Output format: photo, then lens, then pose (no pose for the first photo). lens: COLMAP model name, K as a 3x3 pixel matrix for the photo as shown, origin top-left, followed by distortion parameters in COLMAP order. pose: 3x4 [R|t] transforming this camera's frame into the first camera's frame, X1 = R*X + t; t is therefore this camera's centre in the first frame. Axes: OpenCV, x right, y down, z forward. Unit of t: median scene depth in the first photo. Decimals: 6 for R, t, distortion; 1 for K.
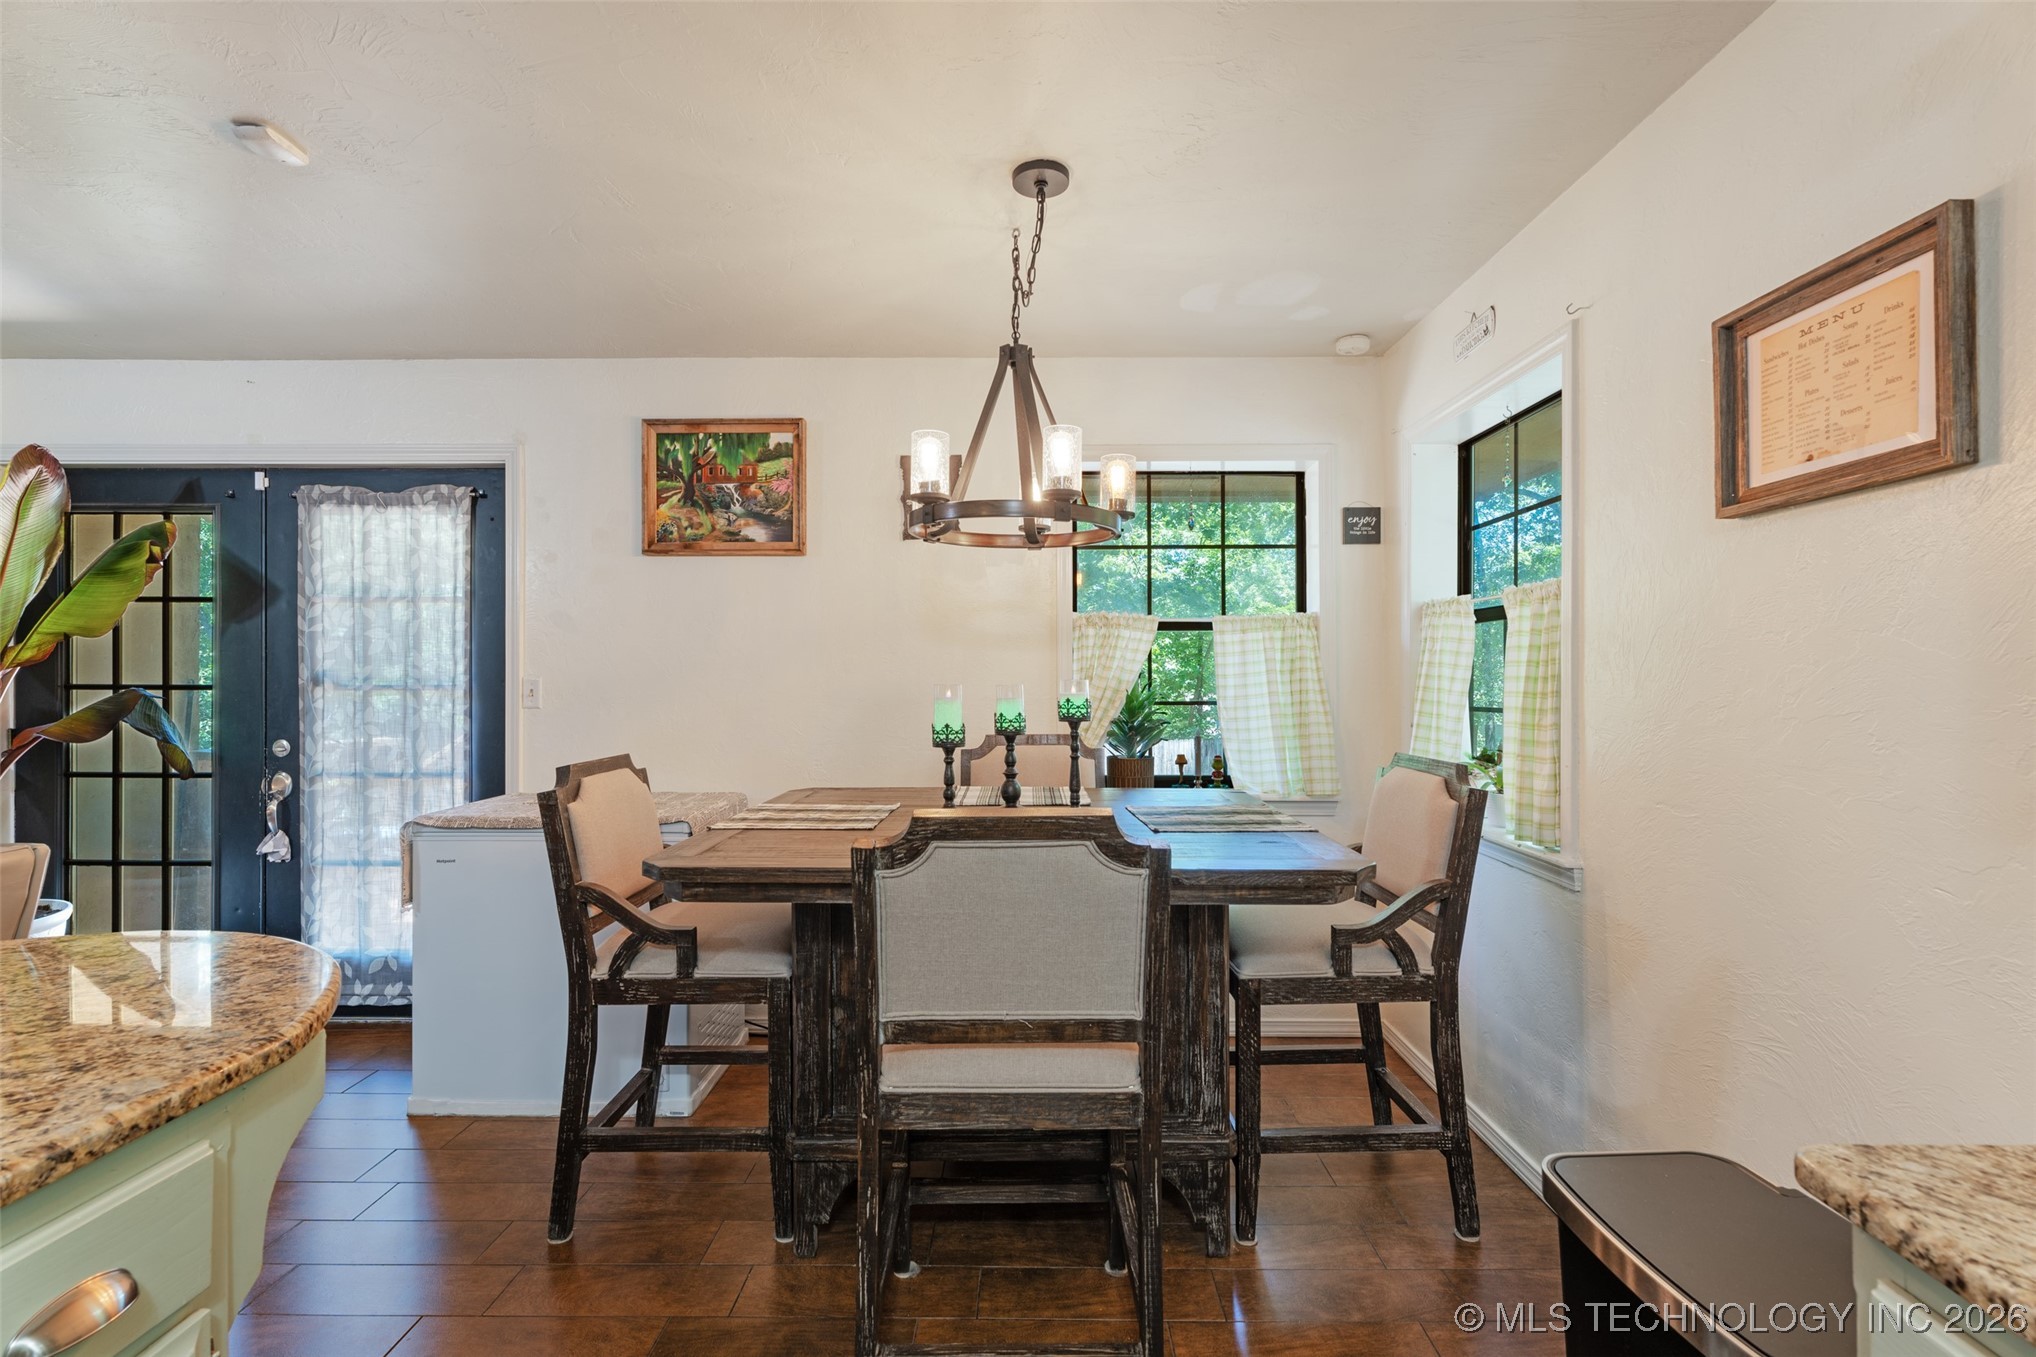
lens RADIAL K [[914.4, 0, 1019.8], [0, 914.4, 691.9], [0, 0, 1]] dist [0.001830, 0.002713]
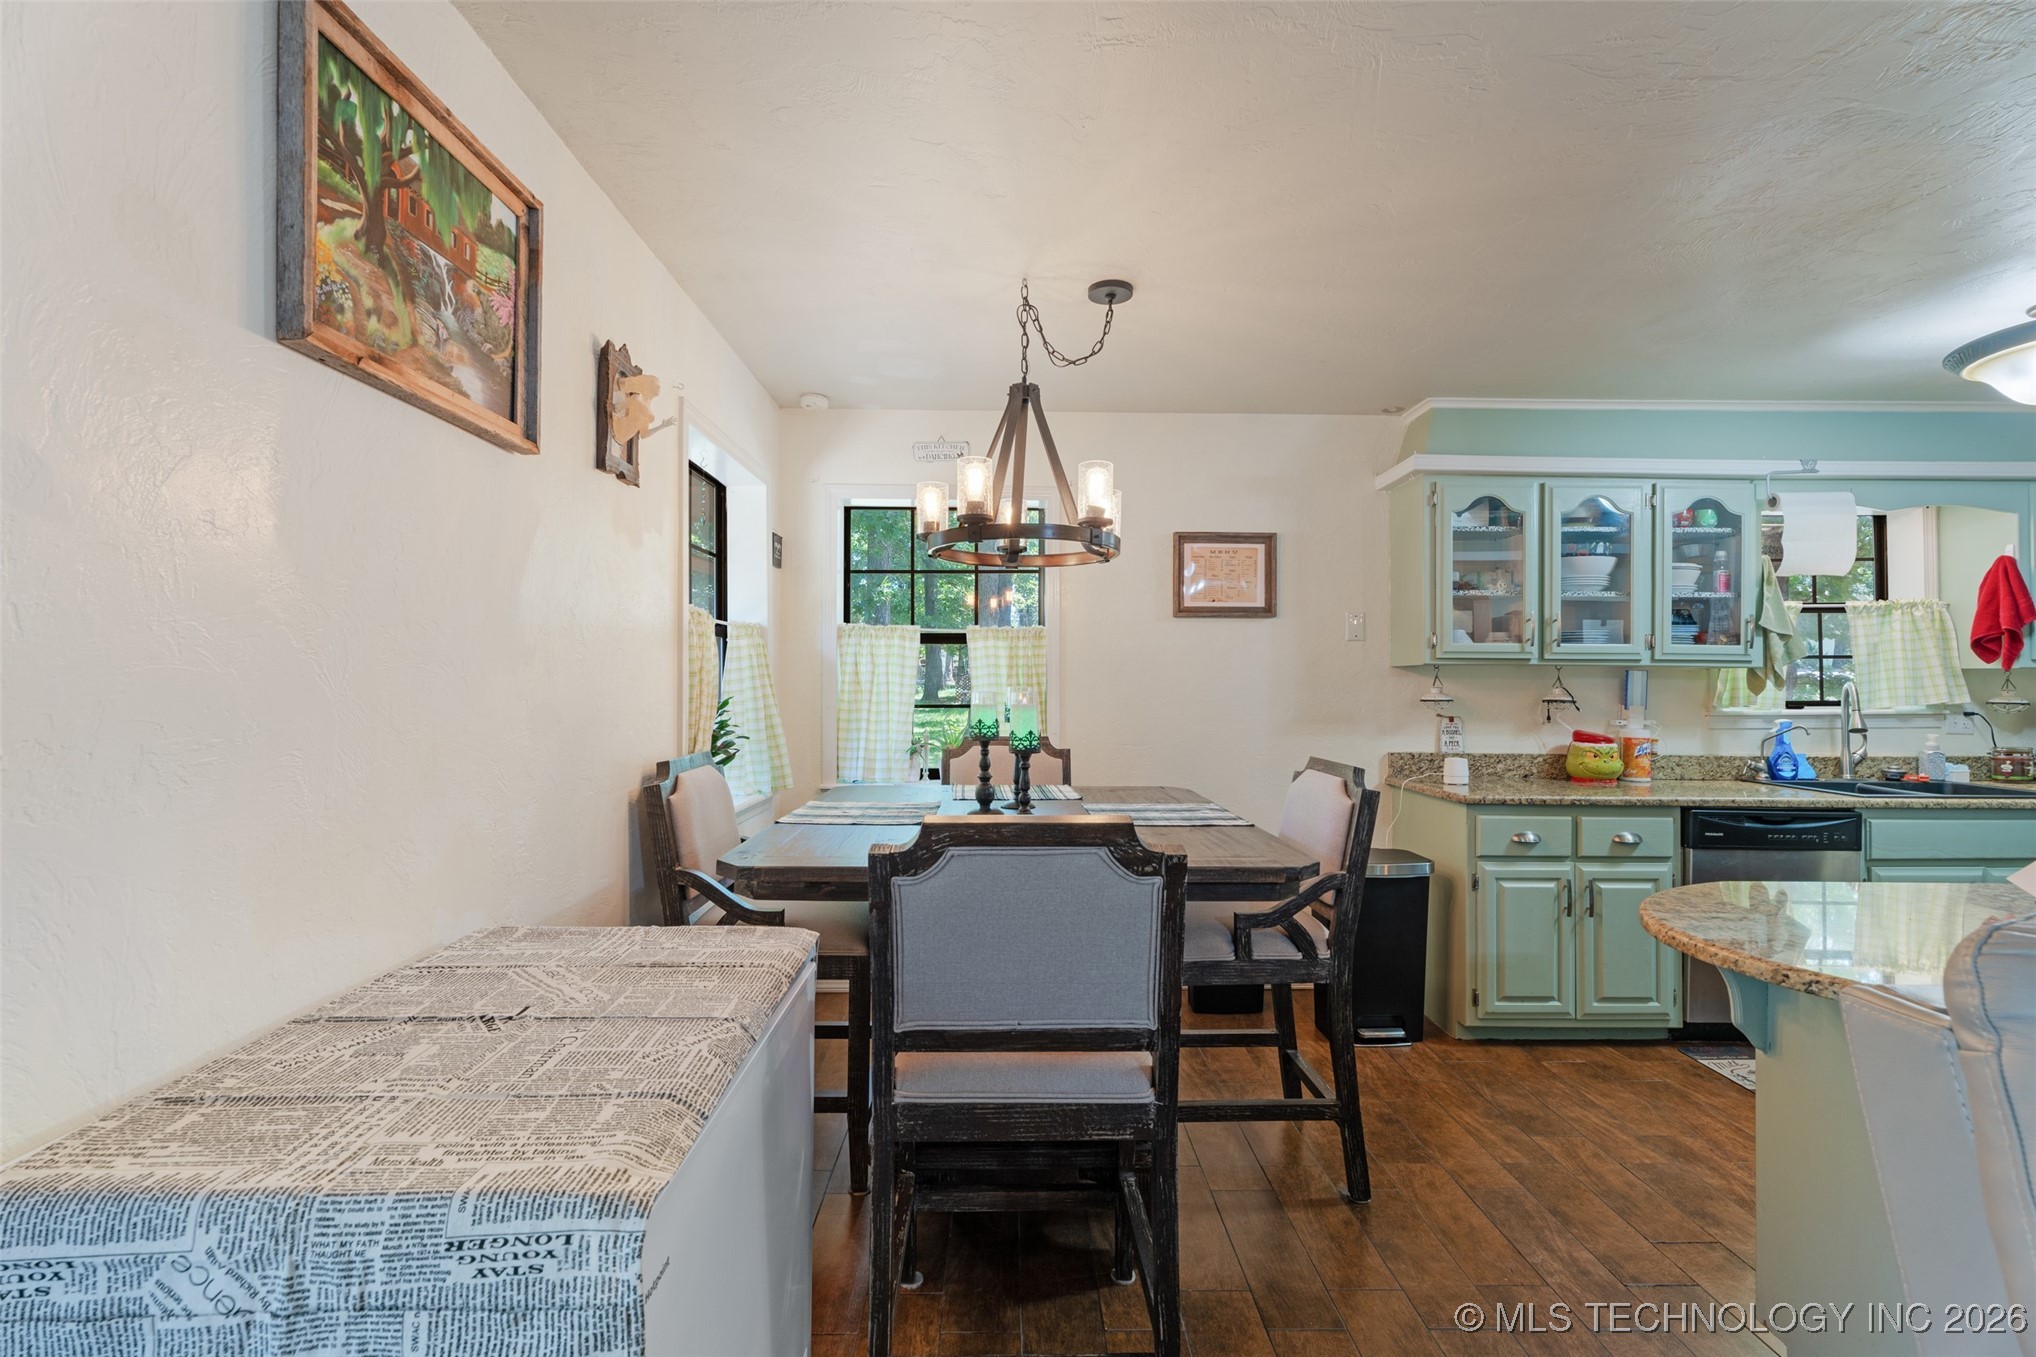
lens RADIAL K [[914.4, 0, 1020.8], [0, 914.4, 668.4], [0, 0, 1]] dist [0.001830, 0.002713]
pose [[-0.029690, 0.015104, 0.999445, -0.773695], [0.015354, 0.999775, -0.014653, -0.013186], [-0.999441, 0.014911, -0.029915, 0.730732]]
